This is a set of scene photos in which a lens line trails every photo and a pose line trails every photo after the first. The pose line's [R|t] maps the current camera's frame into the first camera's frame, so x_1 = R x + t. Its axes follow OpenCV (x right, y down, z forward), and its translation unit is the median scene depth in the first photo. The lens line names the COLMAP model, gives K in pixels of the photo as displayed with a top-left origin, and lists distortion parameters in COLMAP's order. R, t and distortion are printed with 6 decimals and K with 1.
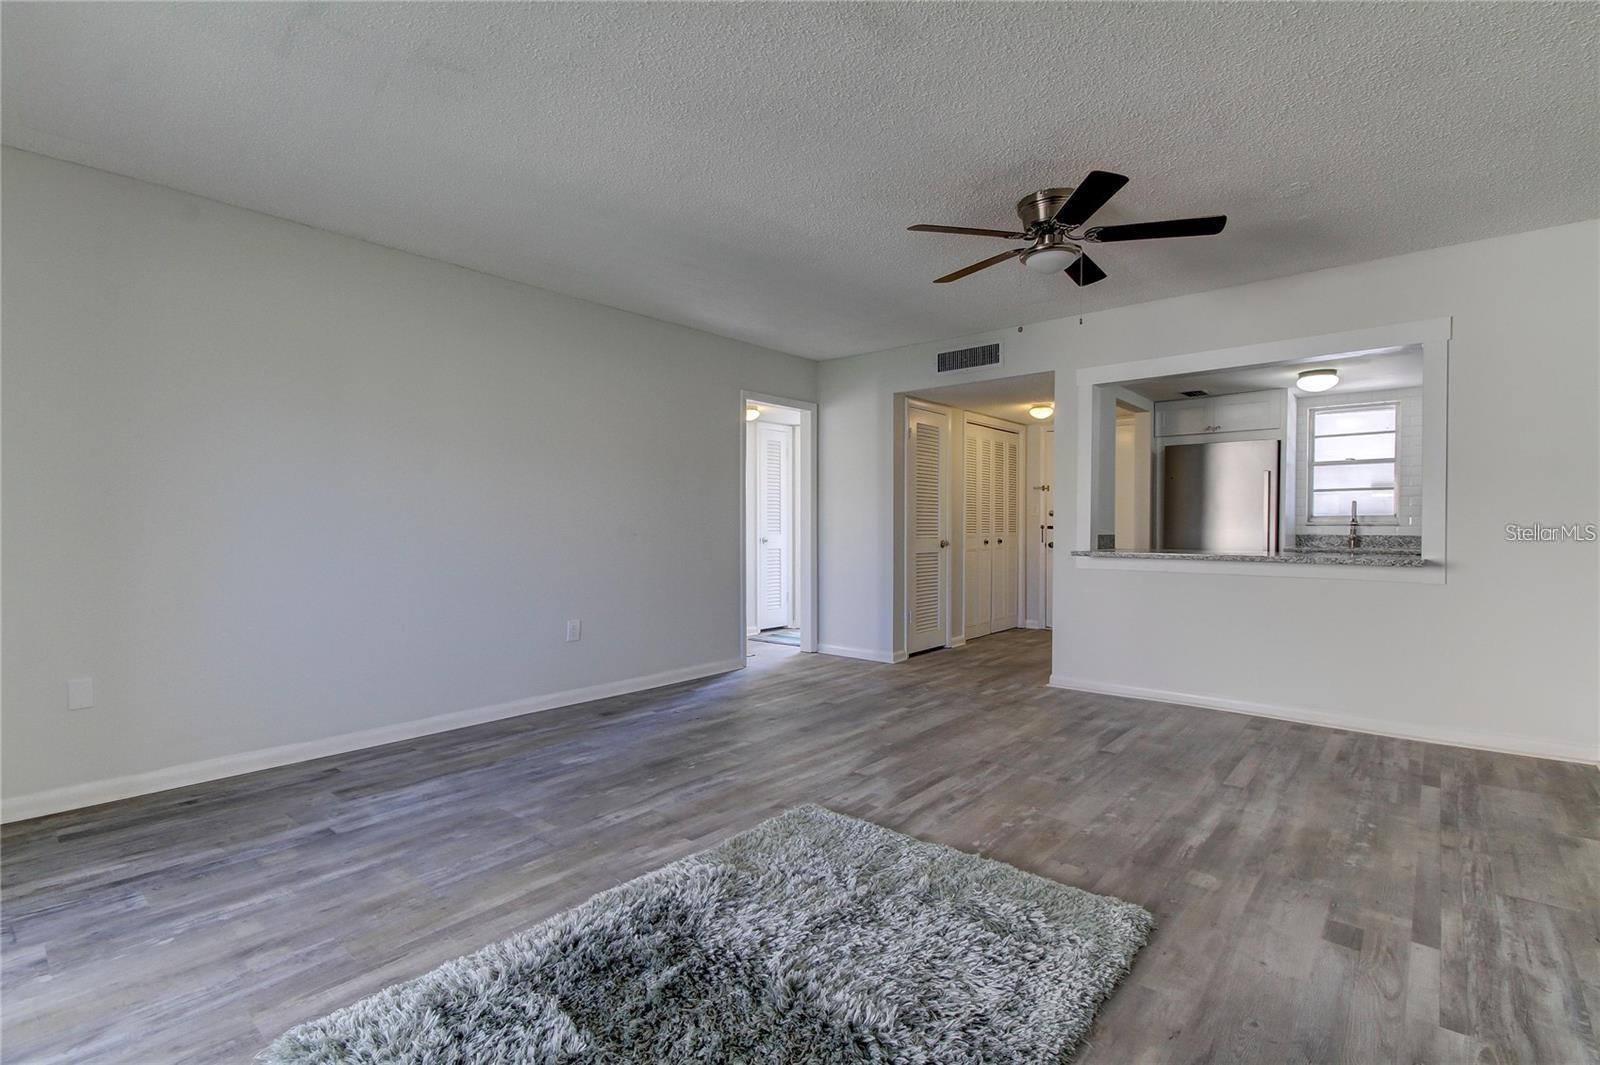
lens RADIAL K [[728.5, 0, 784.7], [0, 728.5, 536.5], [0, 0, 1]] dist [0.015558, -0.000762]
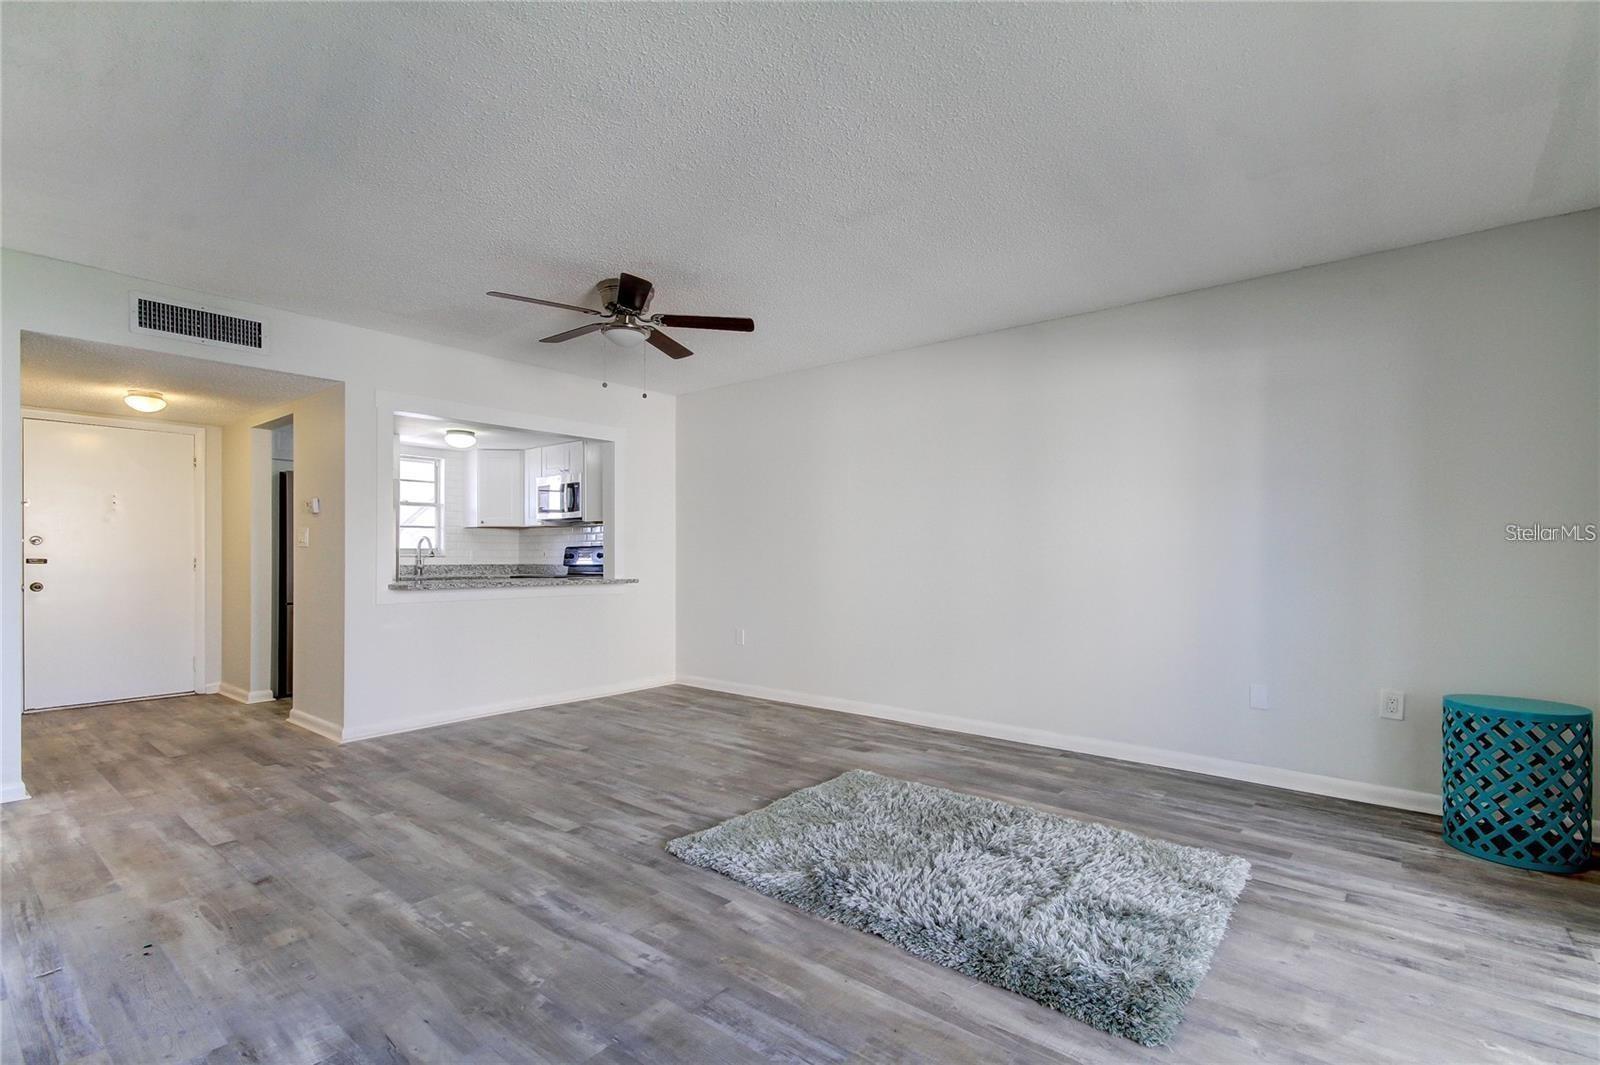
lens RADIAL K [[734.6, 0, 814.4], [0, 734.6, 551.7], [0, 0, 1]] dist [0.022769, -0.000790]
pose [[-0.022029, 0.004309, 0.999748, -0.842843], [0.016383, 0.999858, -0.003948, -0.015164], [-0.999623, 0.016292, -0.022097, 0.720109]]
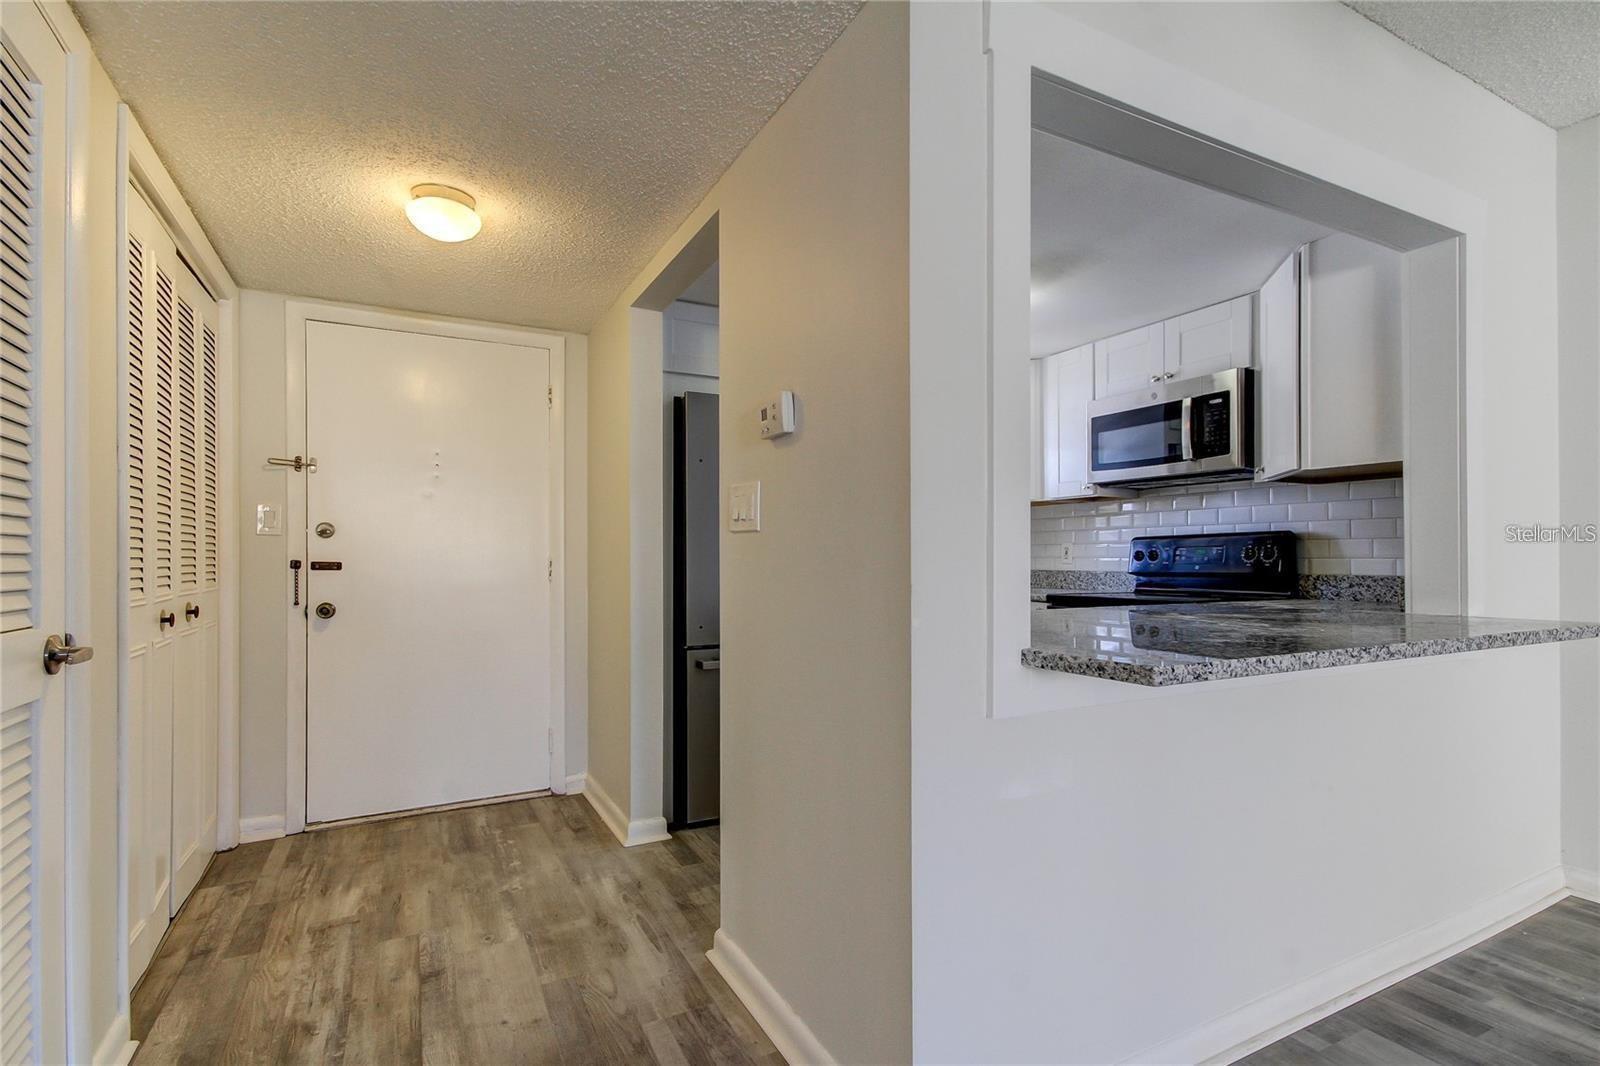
lens RADIAL K [[746.4, 0, 832.8], [0, 746.4, 551.6], [0, 0, 1]] dist [0.012796, -0.000628]
pose [[0.332229, 0.004172, 0.943189, 0.188641], [0.019195, 0.999753, -0.011183, -0.024803], [-0.943003, 0.021820, 0.332067, 1.492475]]
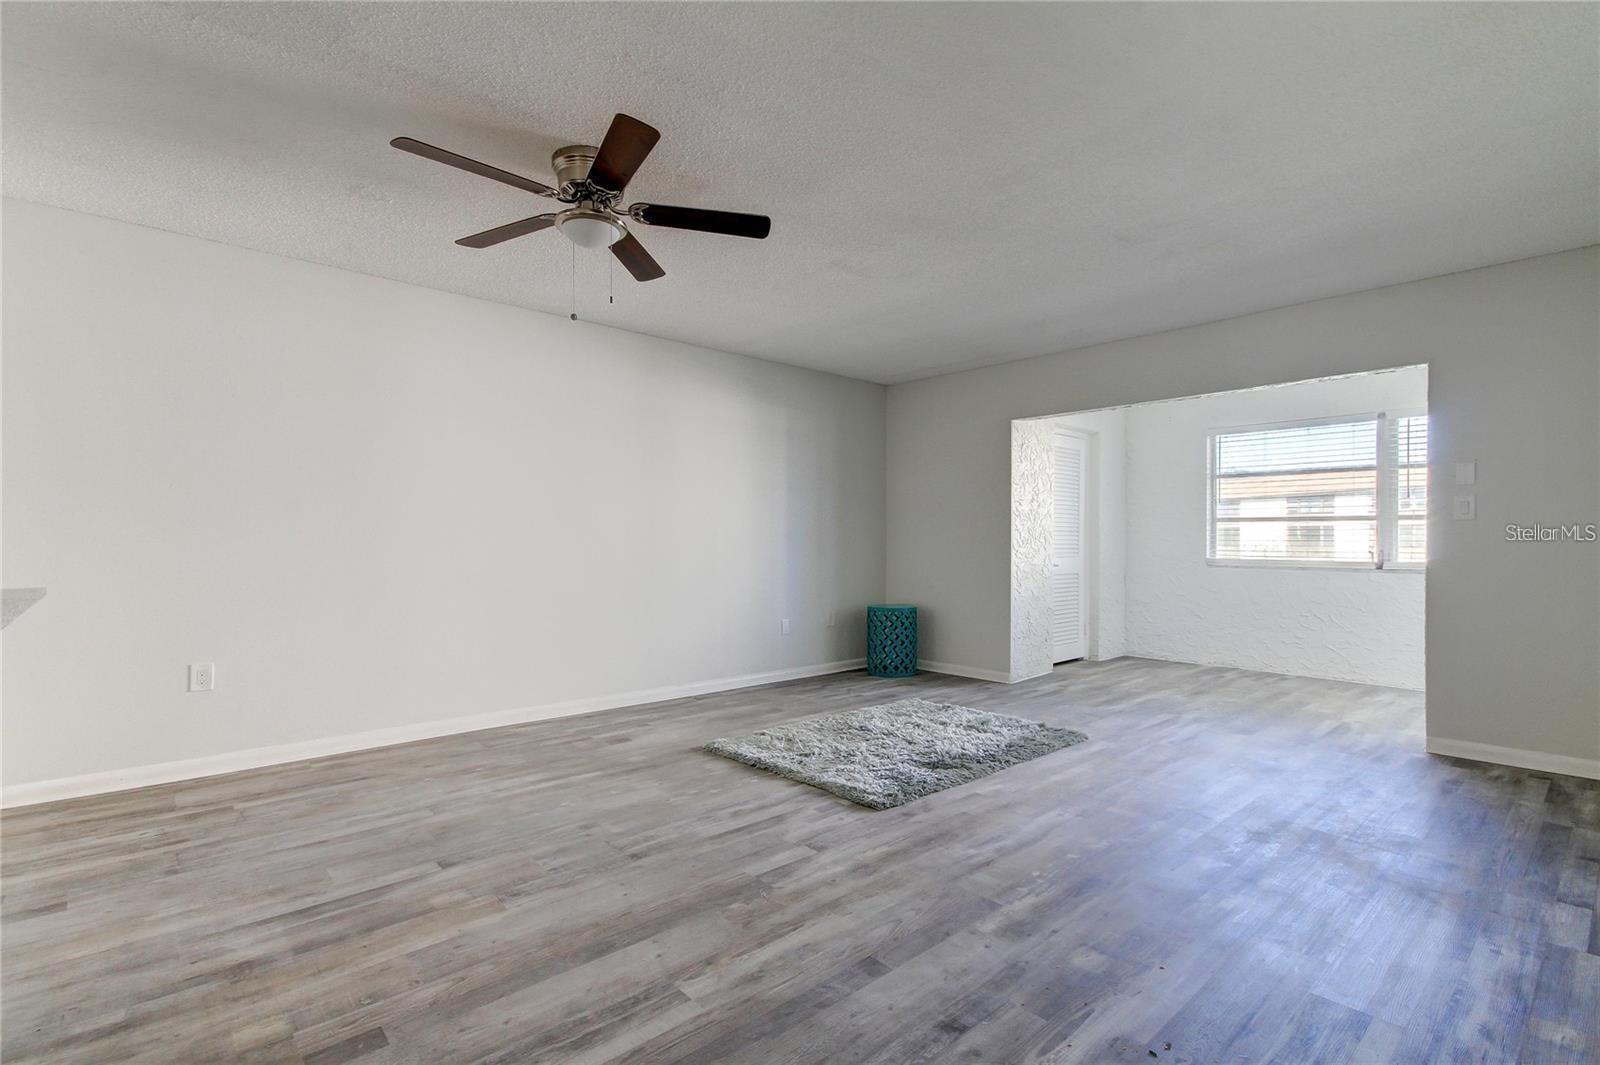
lens RADIAL K [[762.7, 0, 774.3], [0, 762.7, 540.8], [0, 0, 1]] dist [0.016109, -0.000319]
pose [[-0.990280, -0.003420, 0.139046, 0.027371], [-0.000956, 0.999841, 0.017782, -0.031394], [-0.139084, 0.017476, -0.990126, 1.858427]]
